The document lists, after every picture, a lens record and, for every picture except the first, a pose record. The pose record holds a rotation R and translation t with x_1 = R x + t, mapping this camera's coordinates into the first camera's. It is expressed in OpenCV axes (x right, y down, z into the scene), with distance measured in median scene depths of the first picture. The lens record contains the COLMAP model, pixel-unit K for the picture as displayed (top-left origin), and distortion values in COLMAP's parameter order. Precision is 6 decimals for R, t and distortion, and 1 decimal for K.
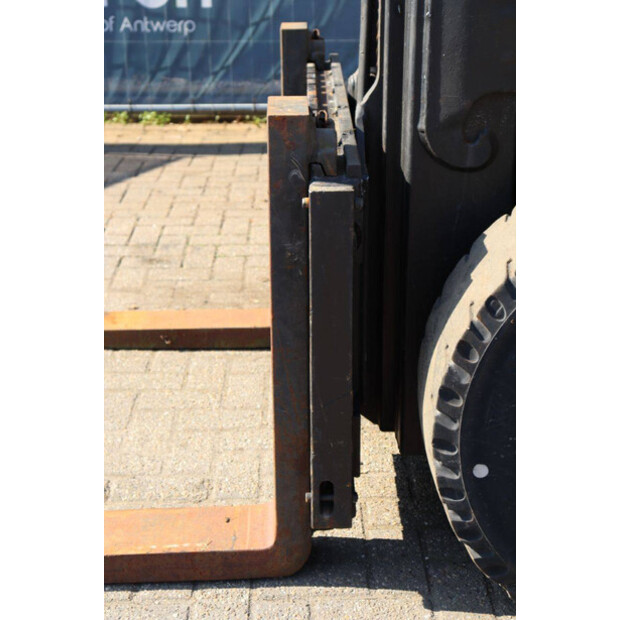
lens RADIAL K [[1106.3, 0, 308.3], [0, 1106.3, 310.3], [0, 0, 1]] dist [0.248020, 0.000000]
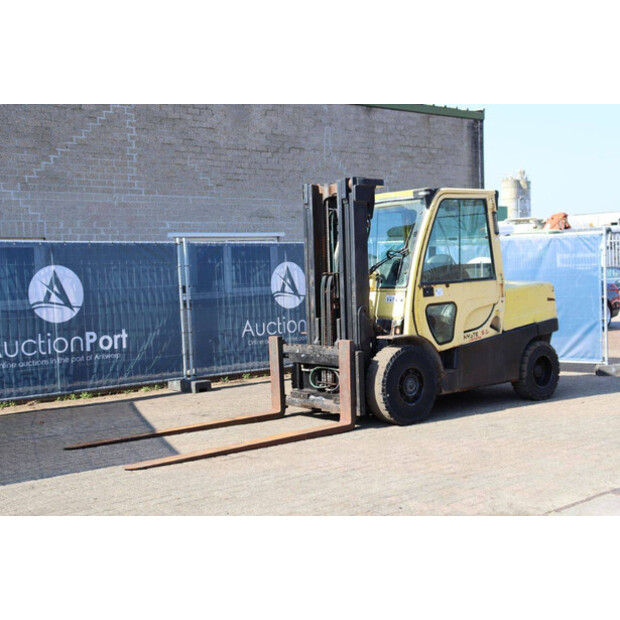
lens RADIAL K [[863.3, 0, 314.4], [0, 863.3, 303.6], [0, 0, 1]] dist [0.092478, 0.000000]
pose [[0.776149, -0.039795, 0.629293, -2.741913], [0.246653, 0.937644, -0.244919, 0.647173], [-0.580306, 0.345311, 0.737567, -2.123439]]
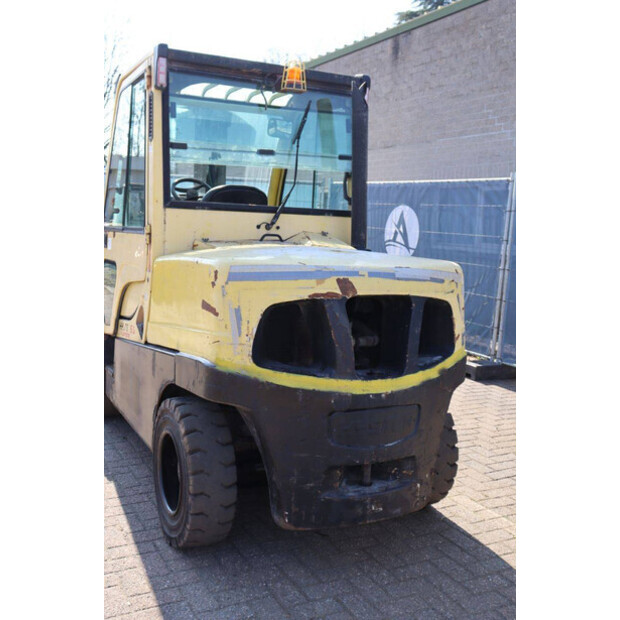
lens RADIAL K [[689.0, 0, 311.9], [0, 689.0, 312.0], [0, 0, 1]] dist [0.007743, 0.000000]
pose [[0.446225, 0.147990, -0.882600, 2.856359], [-0.360051, 0.932580, -0.025664, -0.305679], [0.819297, 0.329233, 0.469424, 0.306604]]
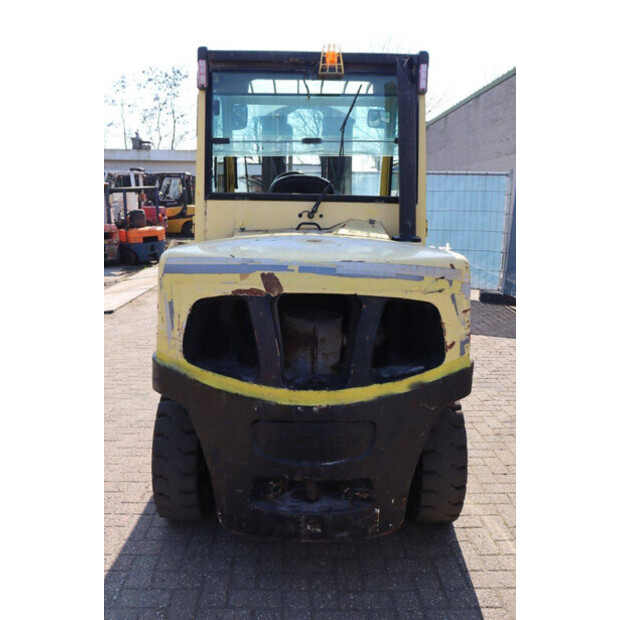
lens RADIAL K [[562.1, 0, 309.0], [0, 562.1, 312.1], [0, 0, 1]] dist [-0.083909, 0.000000]
pose [[0.005478, 0.204563, -0.978838, 2.647099], [-0.367517, 0.910759, 0.188279, -0.579631], [0.930001, 0.358708, 0.080169, 0.998034]]
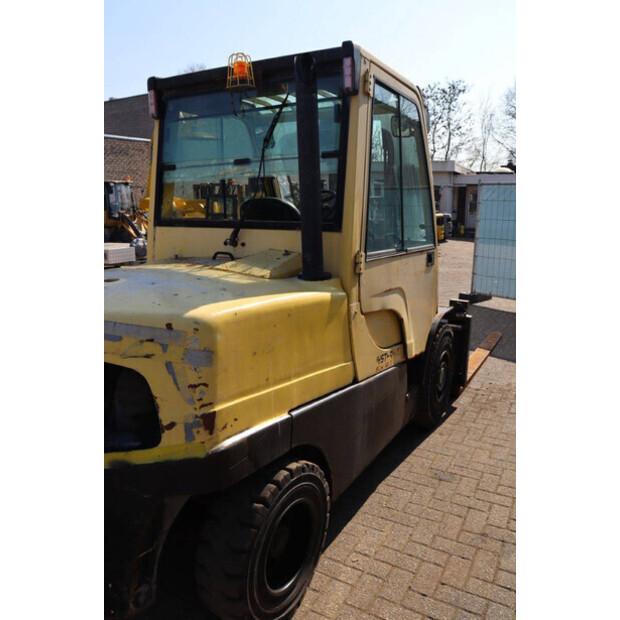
lens RADIAL K [[508.8, 0, 299.2], [0, 508.8, 318.8], [0, 0, 1]] dist [-0.143051, 0.092040]
pose [[-0.530100, 0.198433, -0.824390, 2.085230], [-0.296135, 0.867688, 0.399276, -0.930052], [0.794543, 0.455787, -0.401198, 1.767312]]
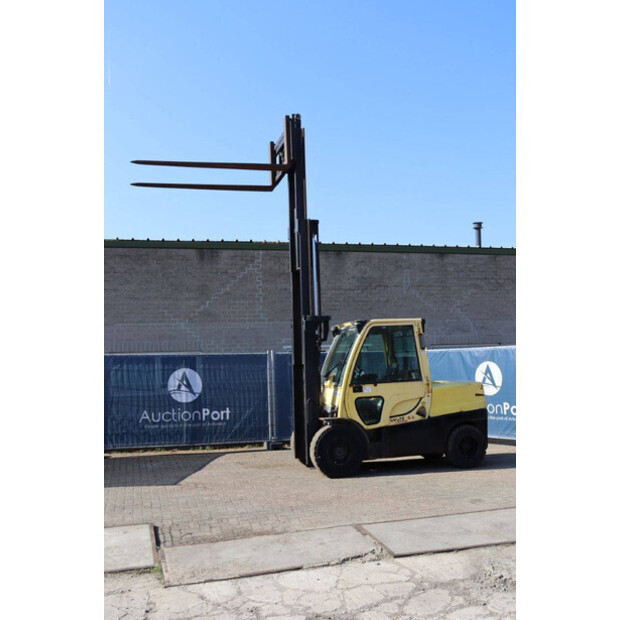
lens RADIAL K [[649.9, 0, 304.0], [0, 649.9, 312.7], [0, 0, 1]] dist [-0.039343, 0.000000]
pose [[0.965645, 0.004650, 0.259823, -1.215210], [0.109913, 0.898693, -0.424583, 1.187812], [-0.235475, 0.438554, 0.867307, -3.681549]]
